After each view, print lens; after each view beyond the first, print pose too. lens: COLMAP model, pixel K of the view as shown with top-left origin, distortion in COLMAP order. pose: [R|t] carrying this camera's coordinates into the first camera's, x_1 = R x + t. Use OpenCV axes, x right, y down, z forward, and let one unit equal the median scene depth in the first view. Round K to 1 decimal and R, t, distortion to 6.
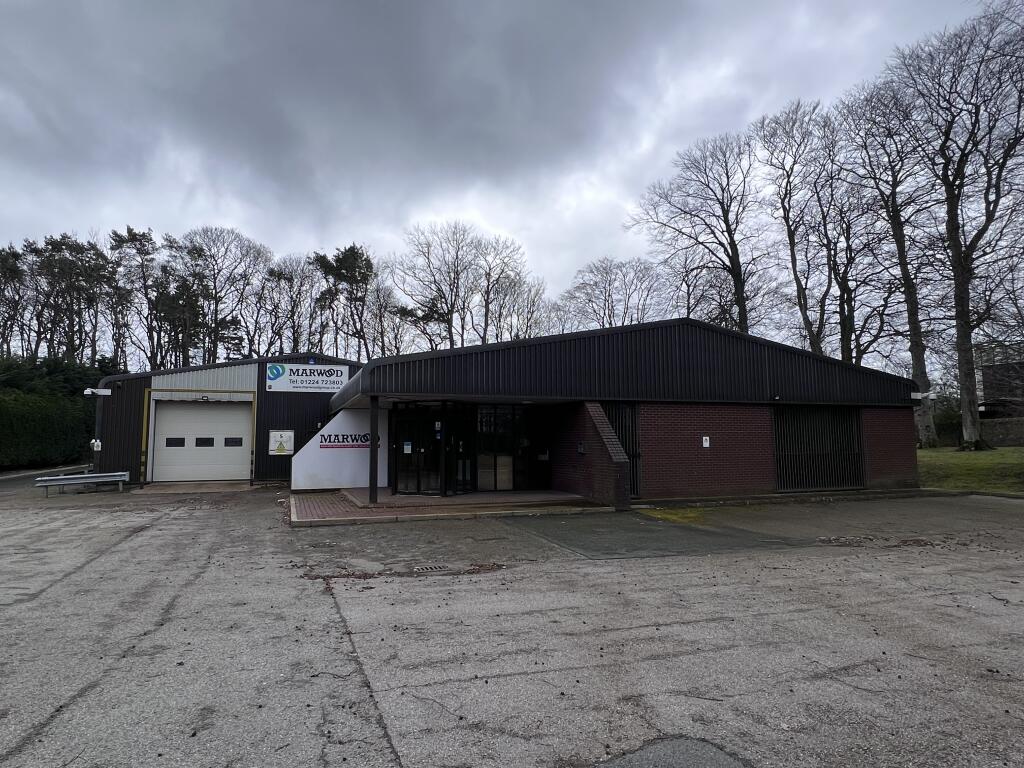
lens RADIAL K [[632.1, 0, 512.0], [0, 632.1, 384.0], [0, 0, 1]] dist [0.000246, -0.000097]
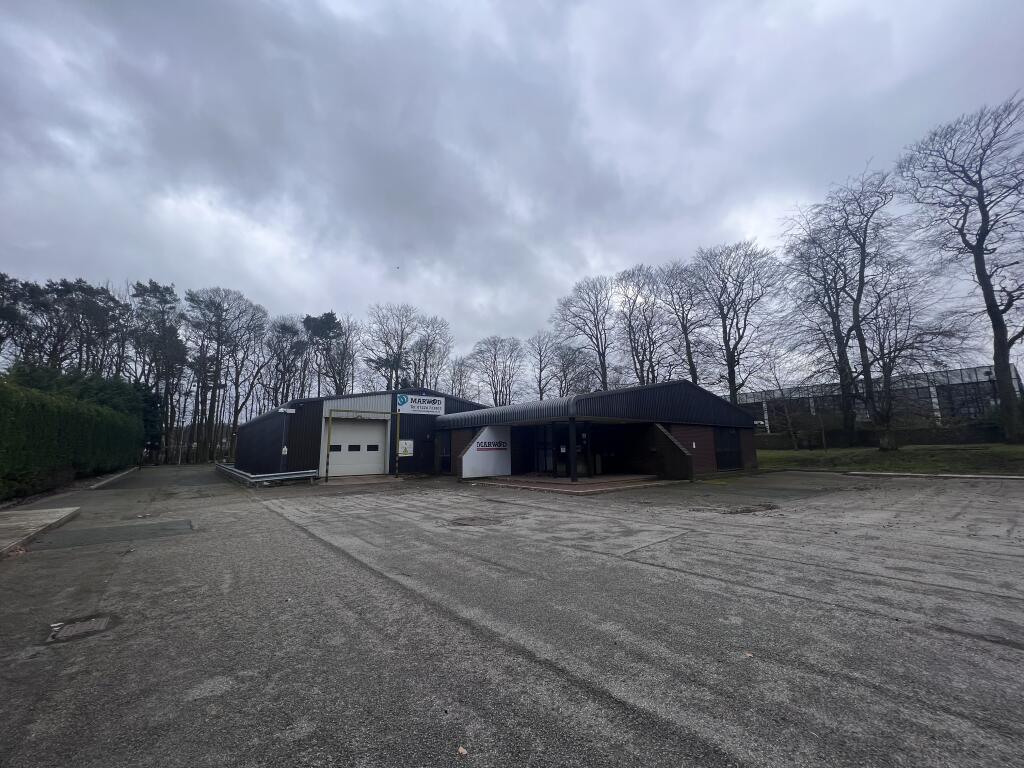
lens RADIAL K [[406.4, 0, 512.0], [0, 406.4, 384.0], [0, 0, 1]] dist [-0.000075, 0.000005]
pose [[0.944016, 0.046131, 0.326657, -0.428205], [-0.022583, 0.996889, -0.075519, 0.009121], [-0.329125, 0.063914, 0.942121, 0.016051]]
